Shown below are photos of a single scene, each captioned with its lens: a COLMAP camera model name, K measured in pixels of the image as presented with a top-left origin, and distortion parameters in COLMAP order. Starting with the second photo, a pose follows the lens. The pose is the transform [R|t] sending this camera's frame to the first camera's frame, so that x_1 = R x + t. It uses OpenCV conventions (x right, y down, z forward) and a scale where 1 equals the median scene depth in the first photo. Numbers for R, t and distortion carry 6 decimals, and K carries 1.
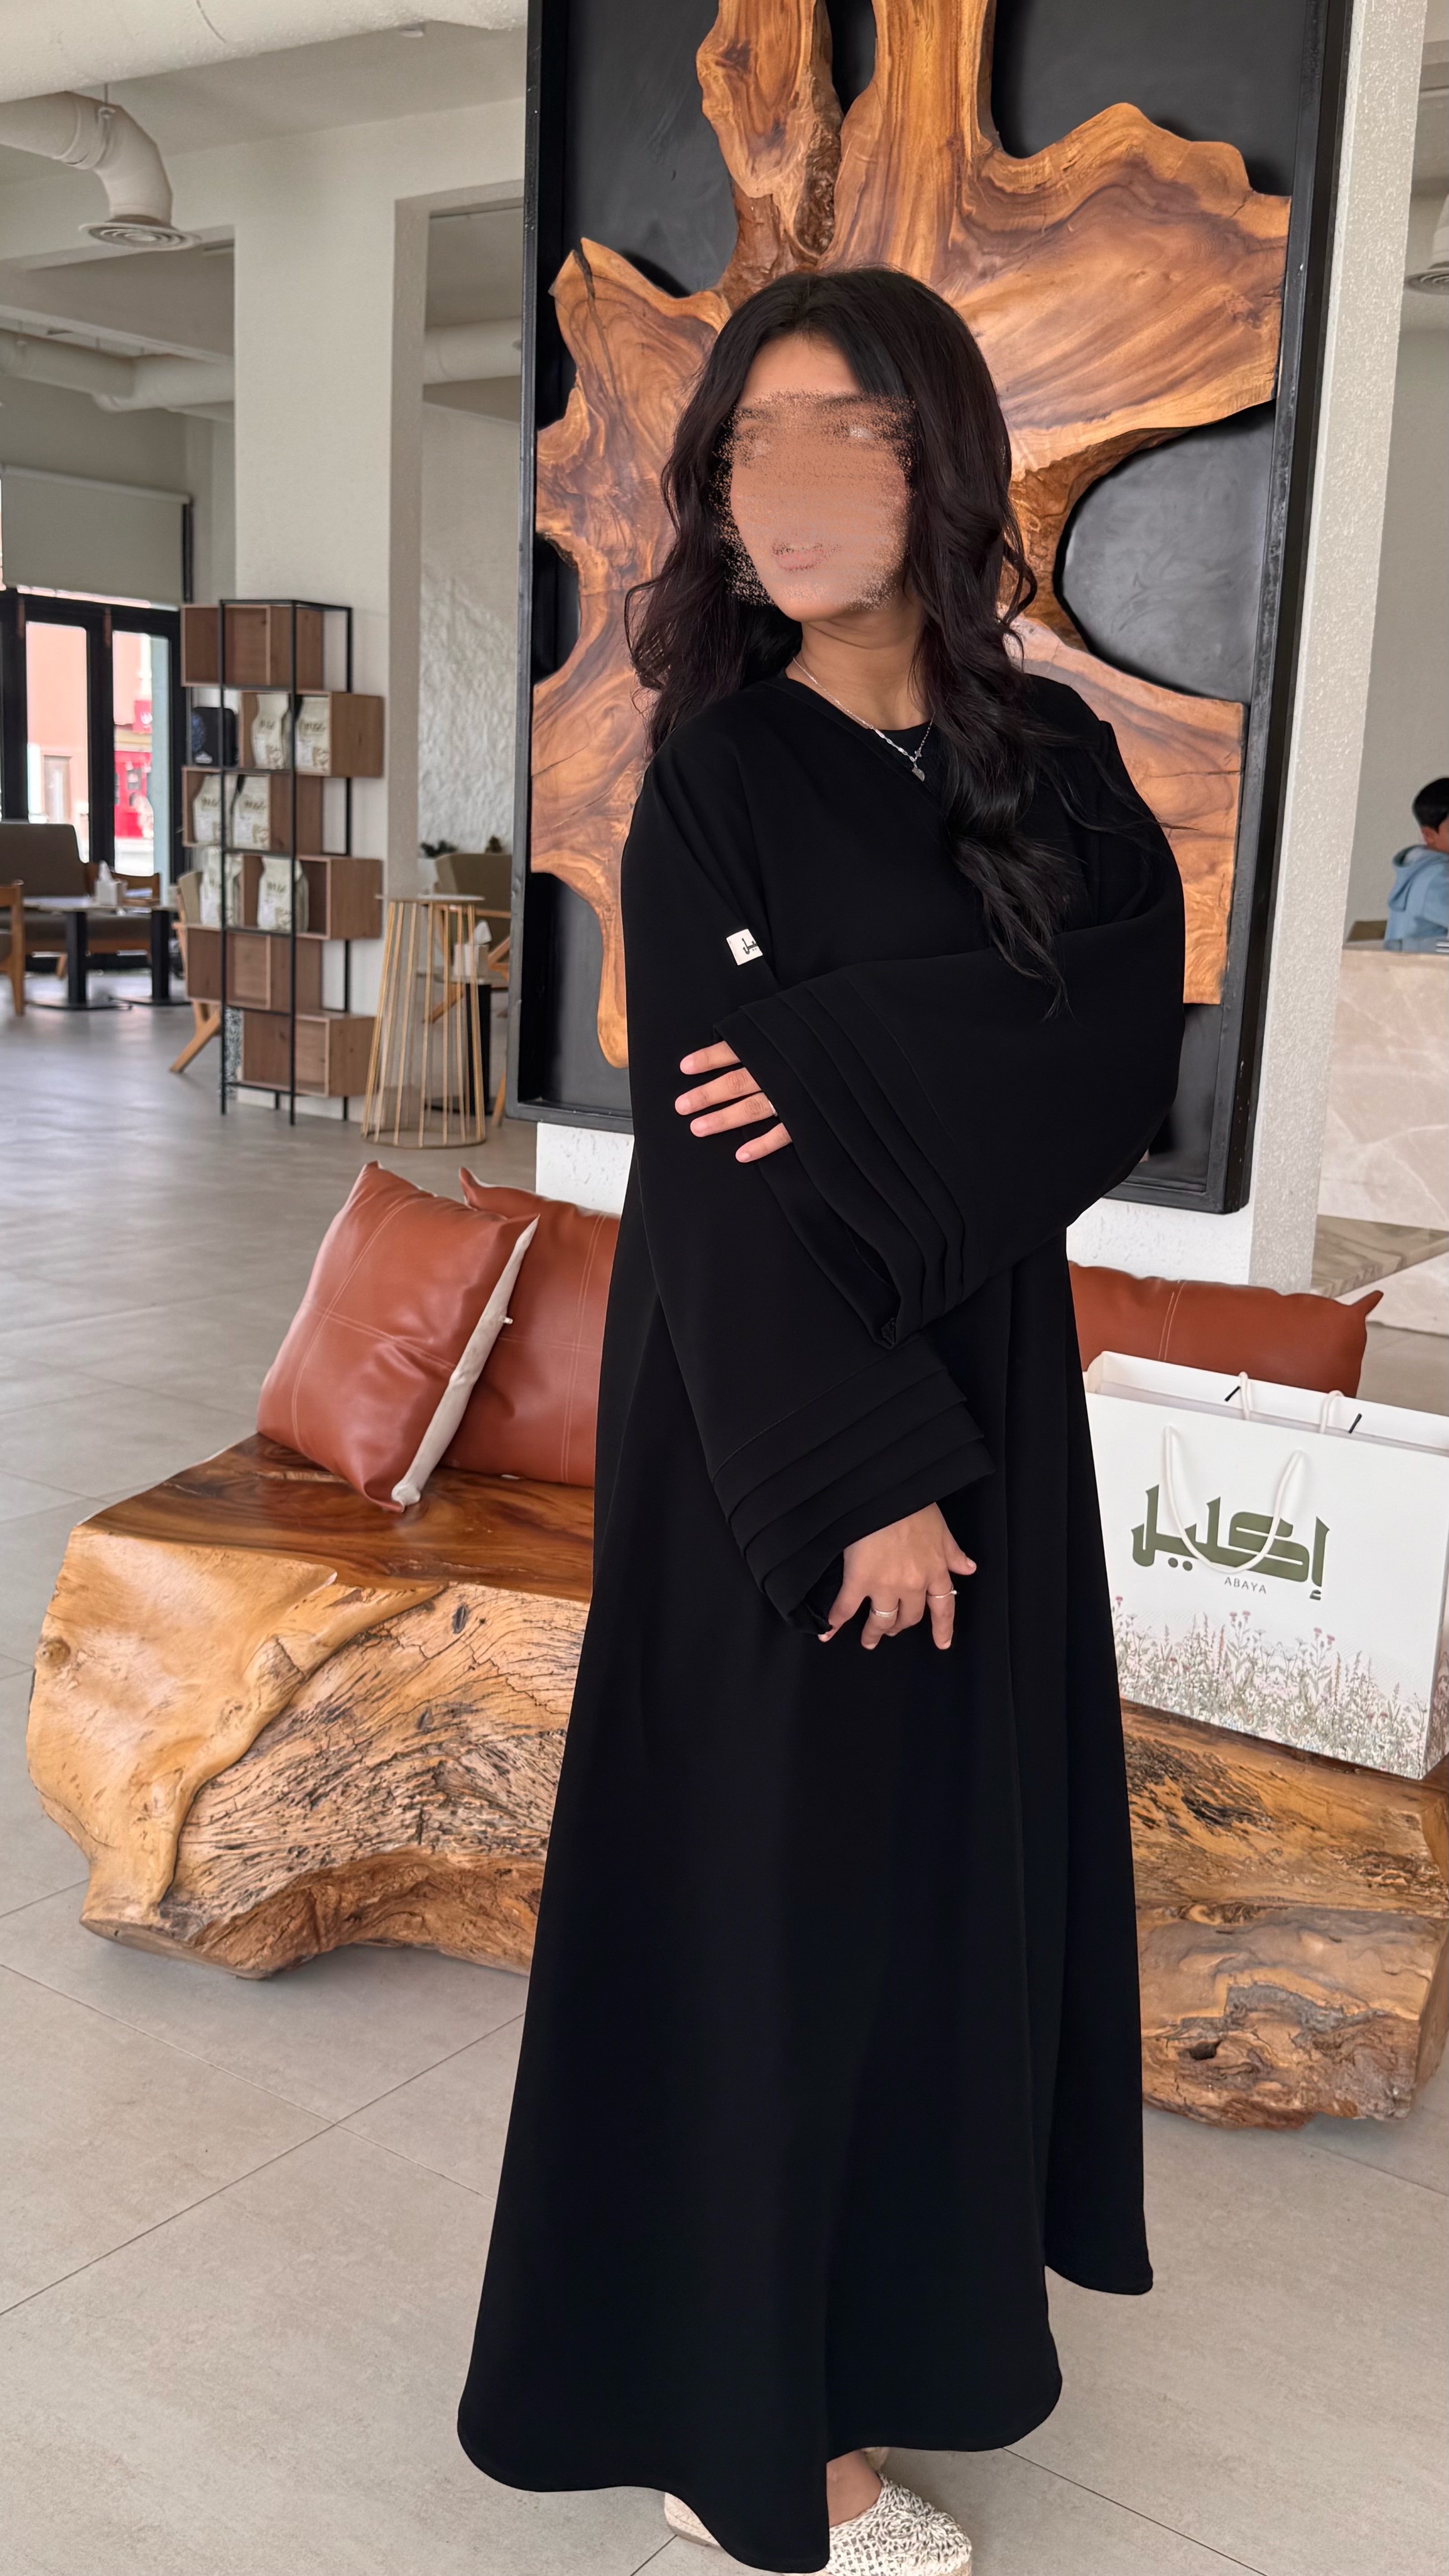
lens RADIAL K [[2402.5, 0, 715.2], [0, 2402.5, 1293.5], [0, 0, 1]] dist [0.185758, -0.450421]
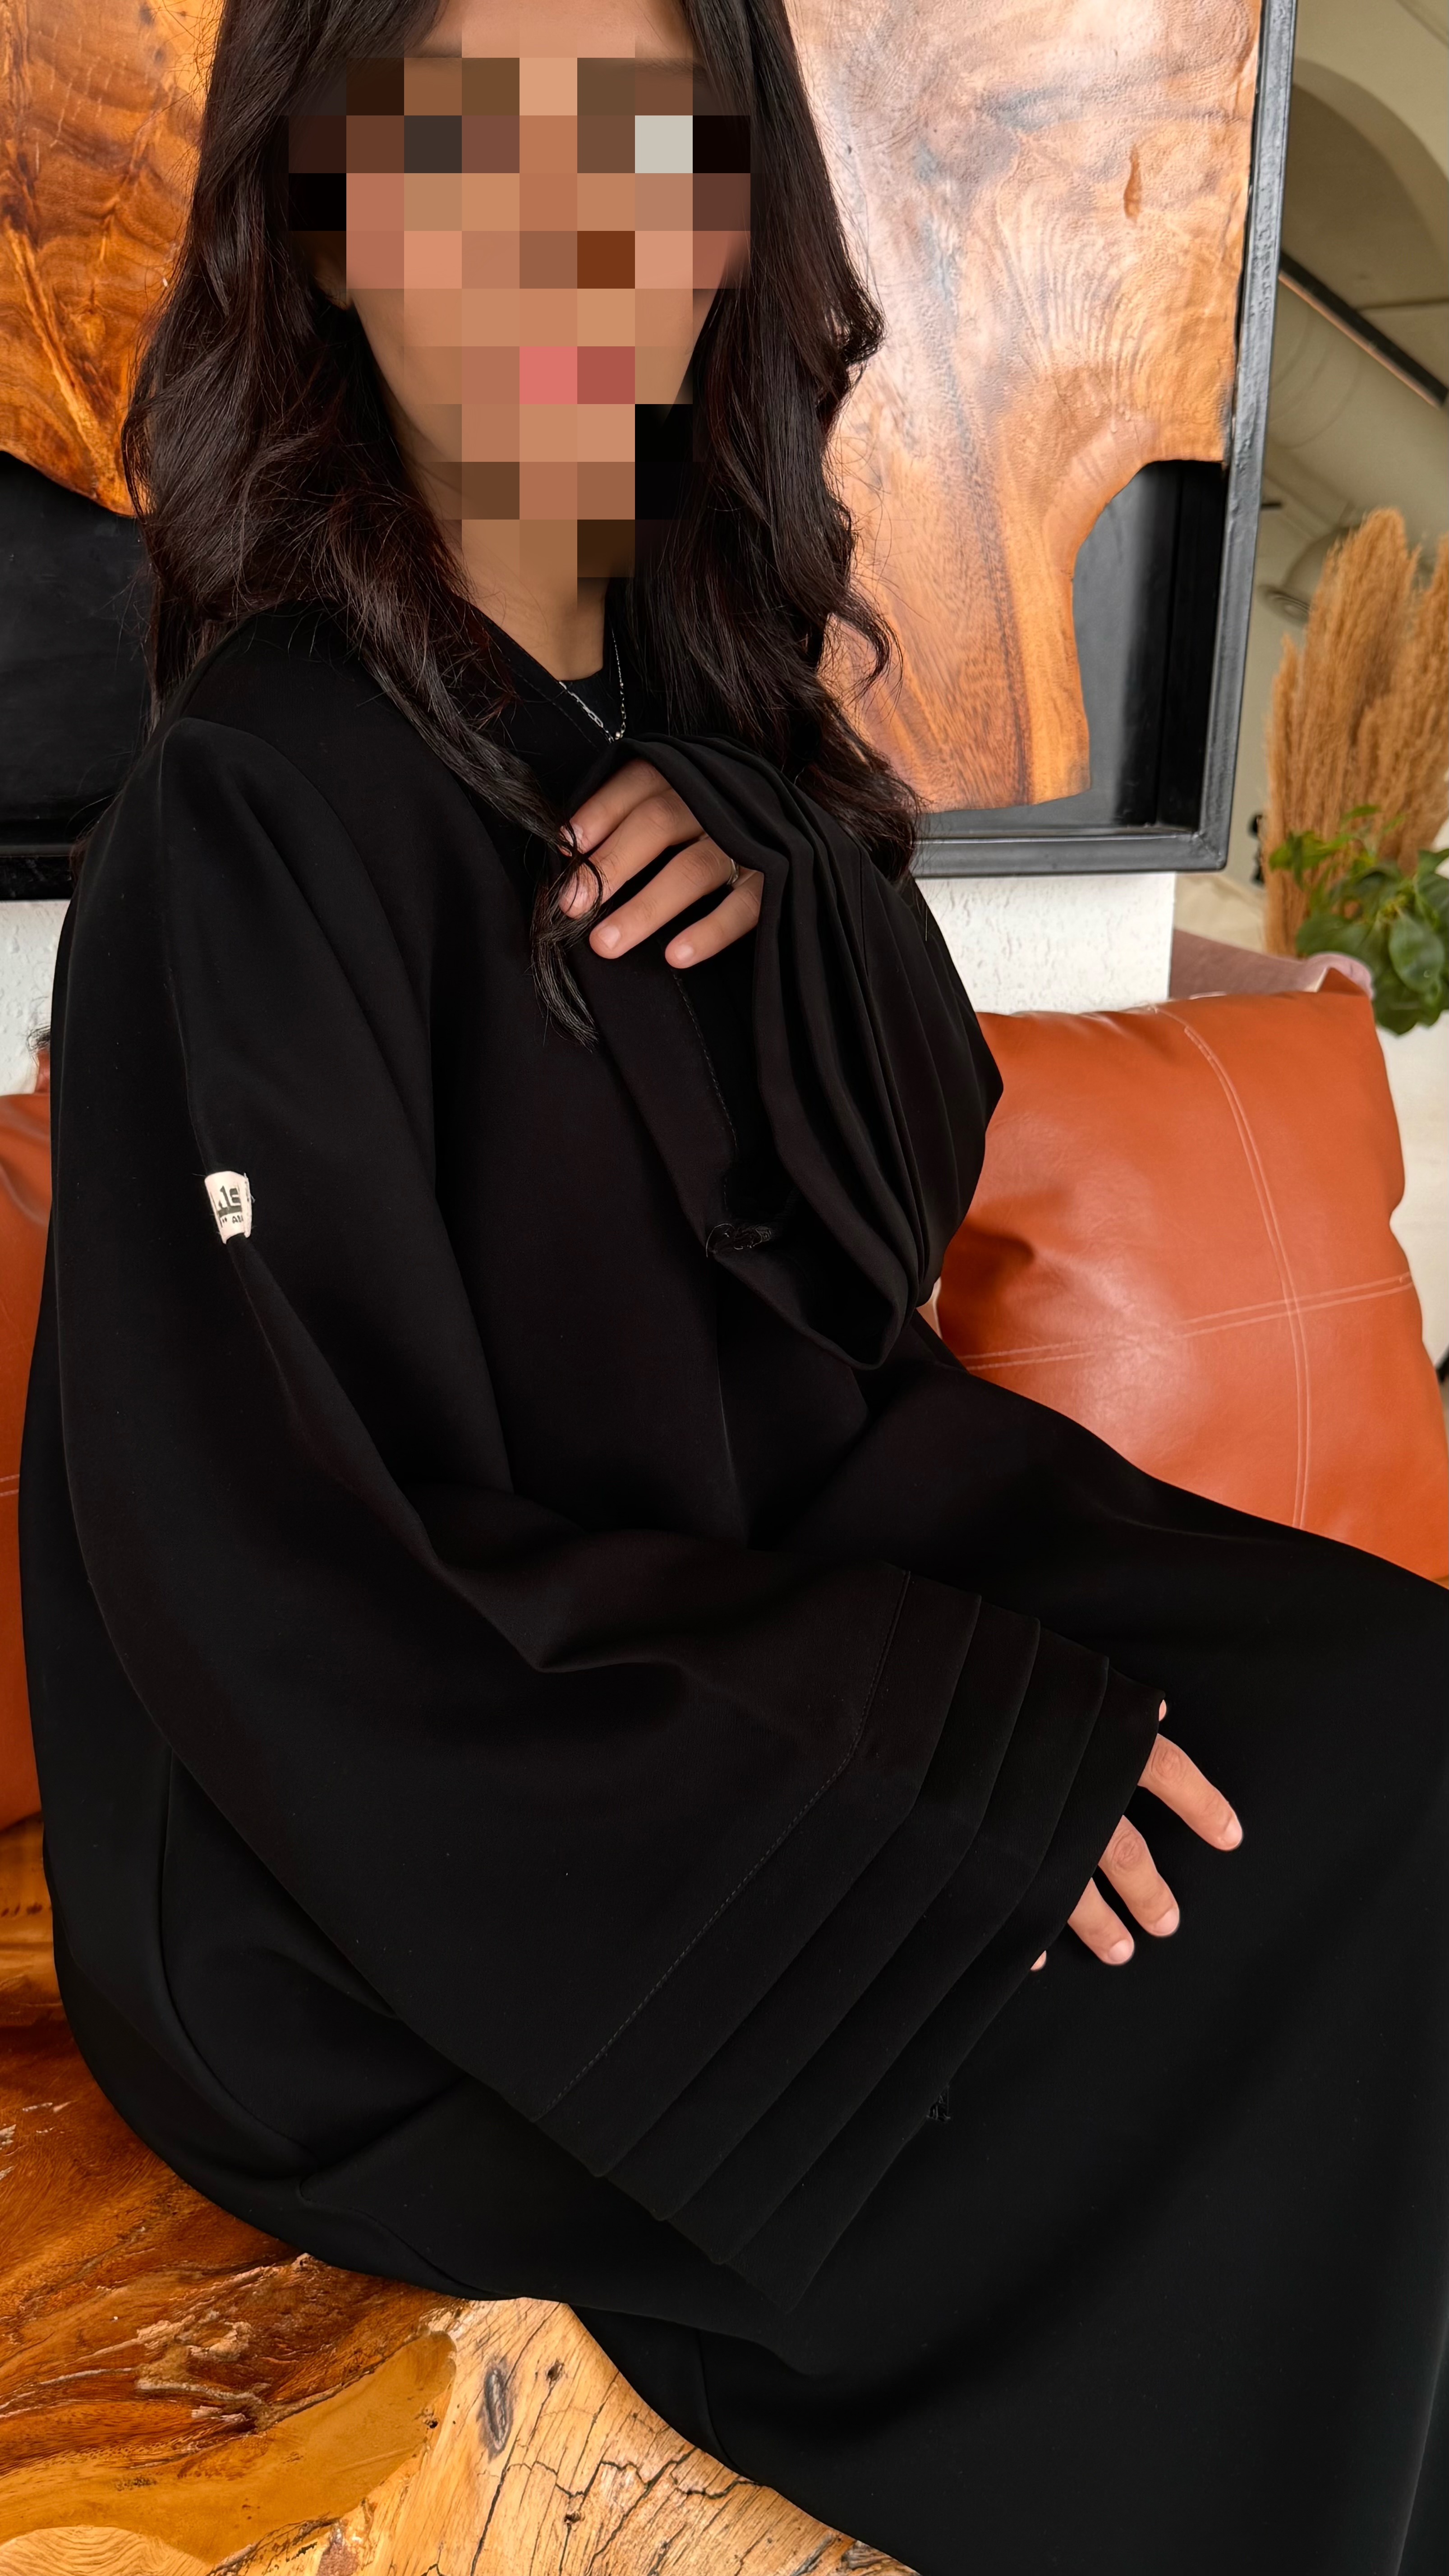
lens RADIAL K [[2402.5, 0, 715.2], [0, 2402.5, 1293.5], [0, 0, 1]] dist [0.185758, -0.450421]
pose [[0.536141, -0.253929, 0.805030, -0.308746], [0.178010, 0.966246, 0.186228, -0.061597], [-0.825146, 0.043459, 0.563246, 0.777116]]
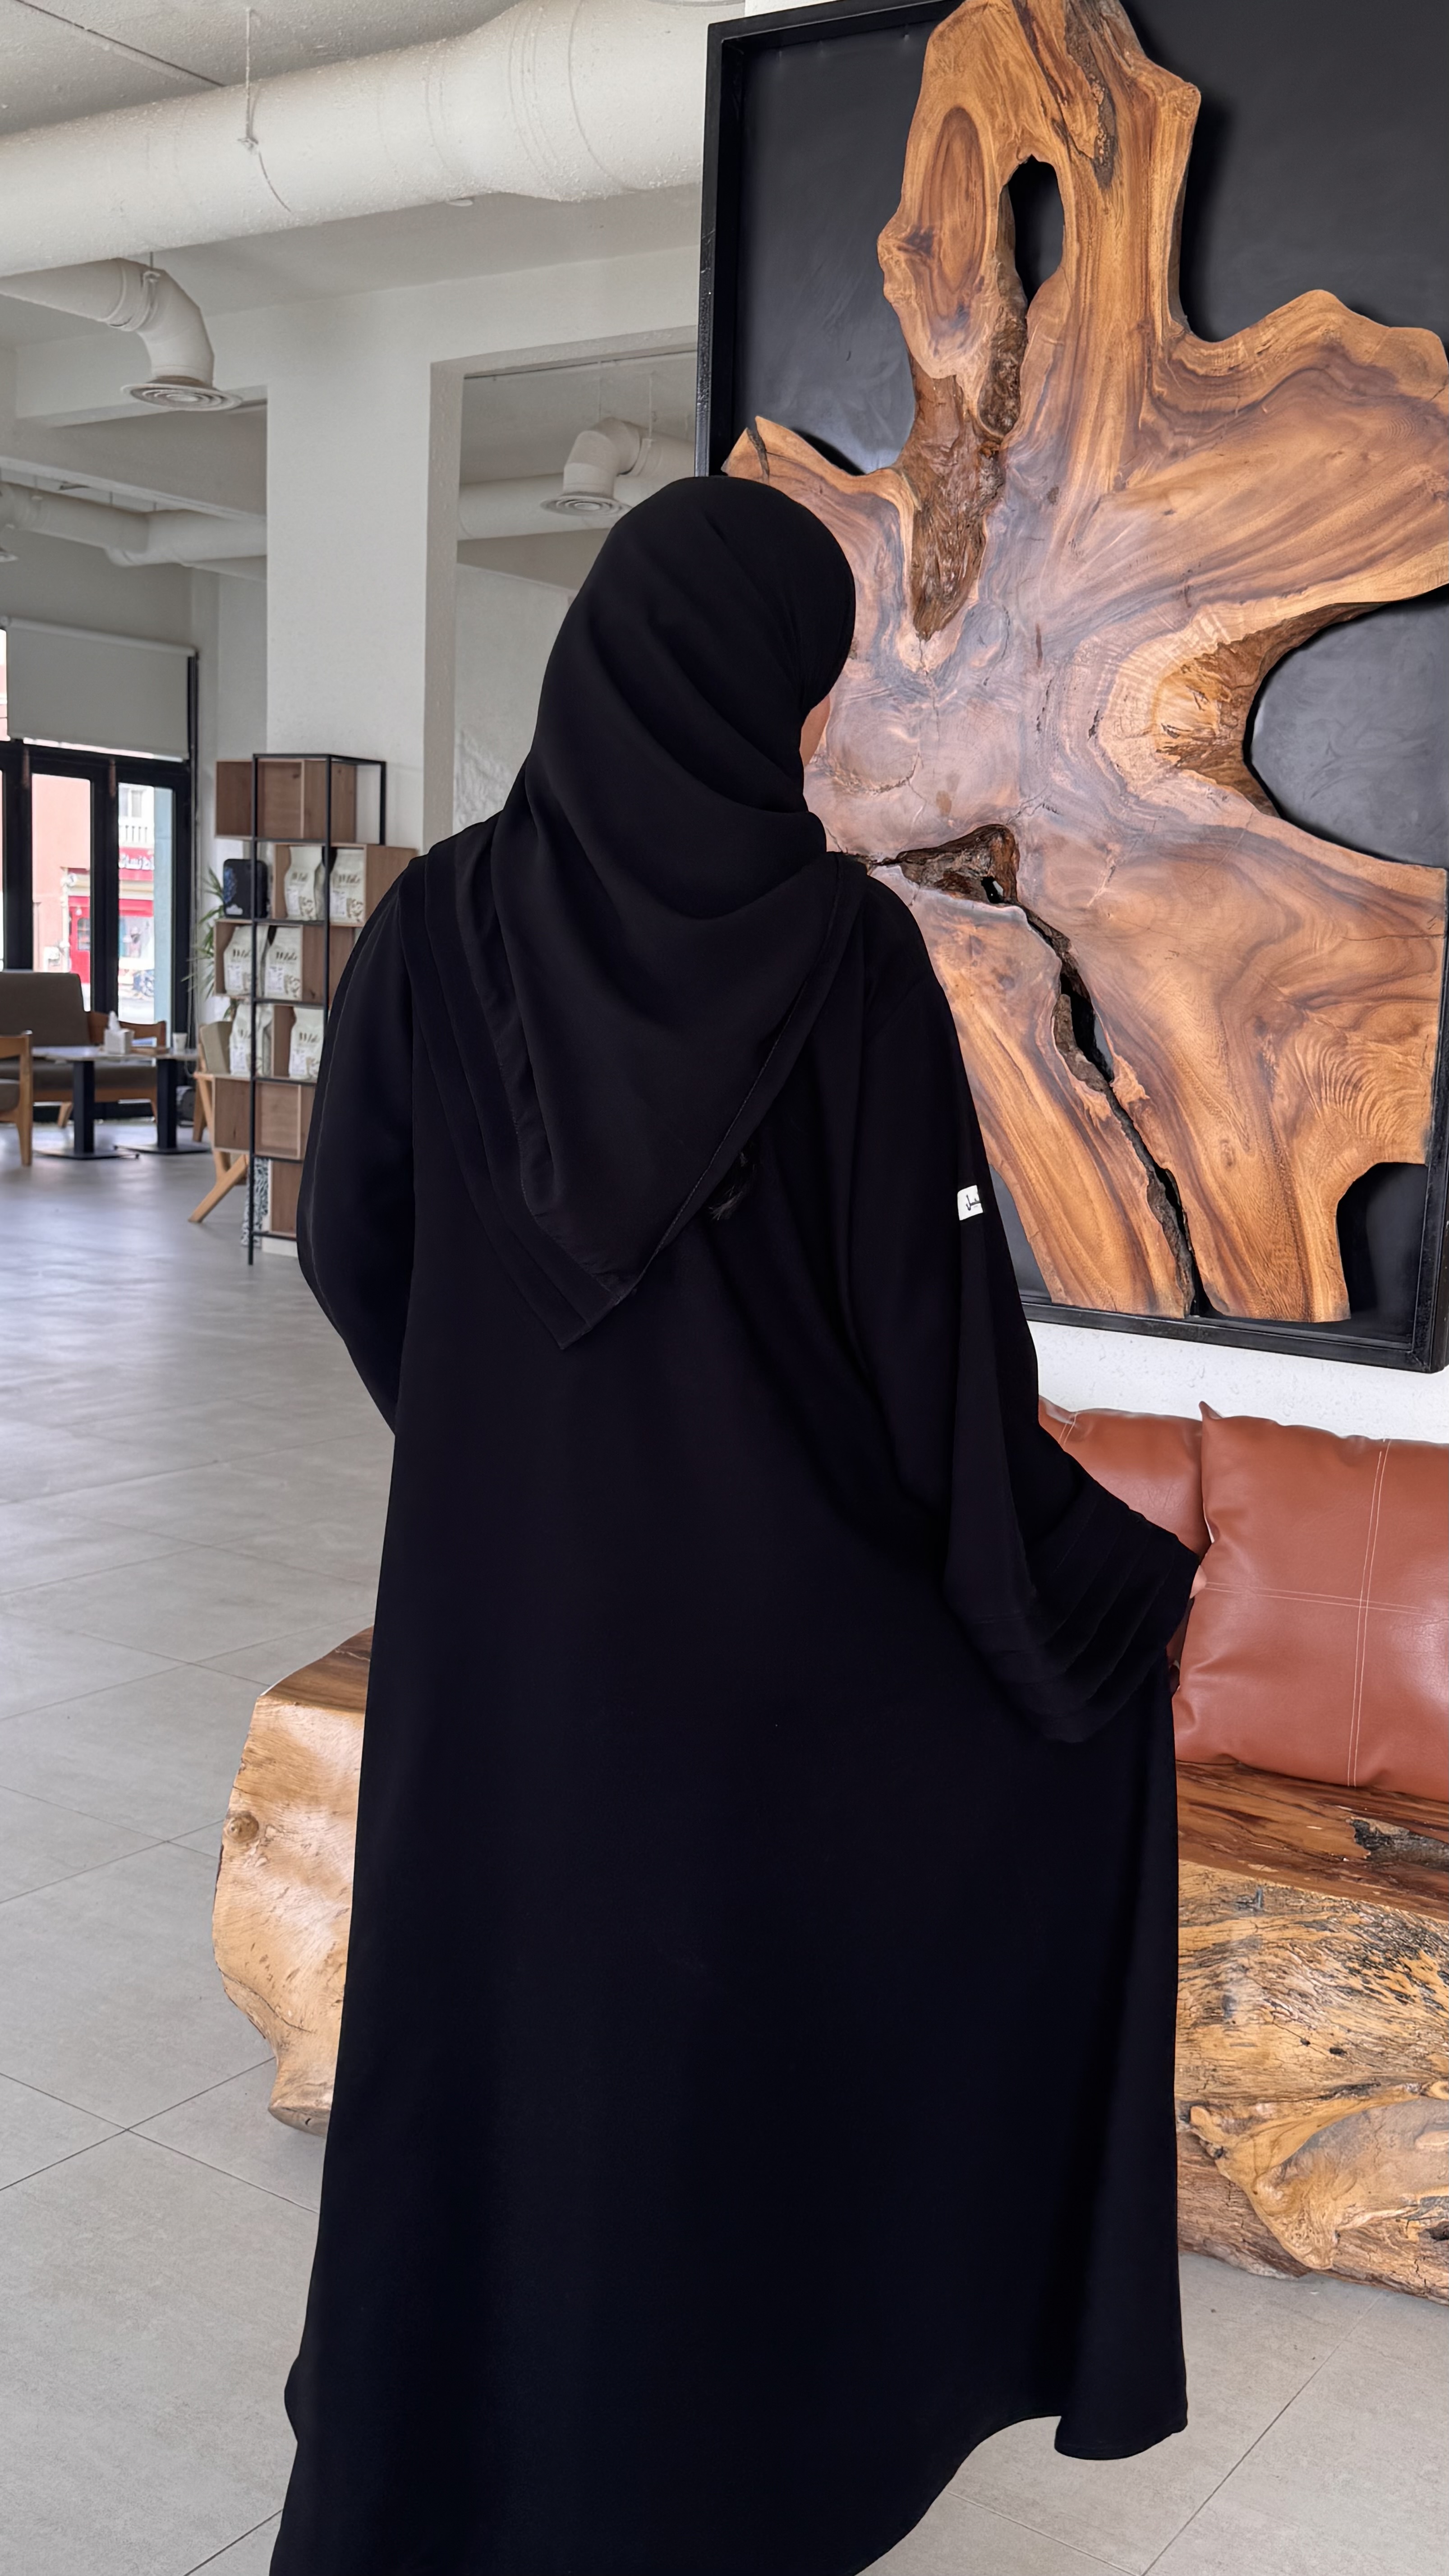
lens RADIAL K [[2431.7, 0, 740.1], [0, 2431.7, 1298.6], [0, 0, 1]] dist [0.202801, -0.501108]
pose [[0.999716, -0.005216, 0.023273, -0.095392], [0.006533, 0.998360, -0.056877, -0.007493], [-0.022938, 0.057013, 0.998110, -0.005744]]
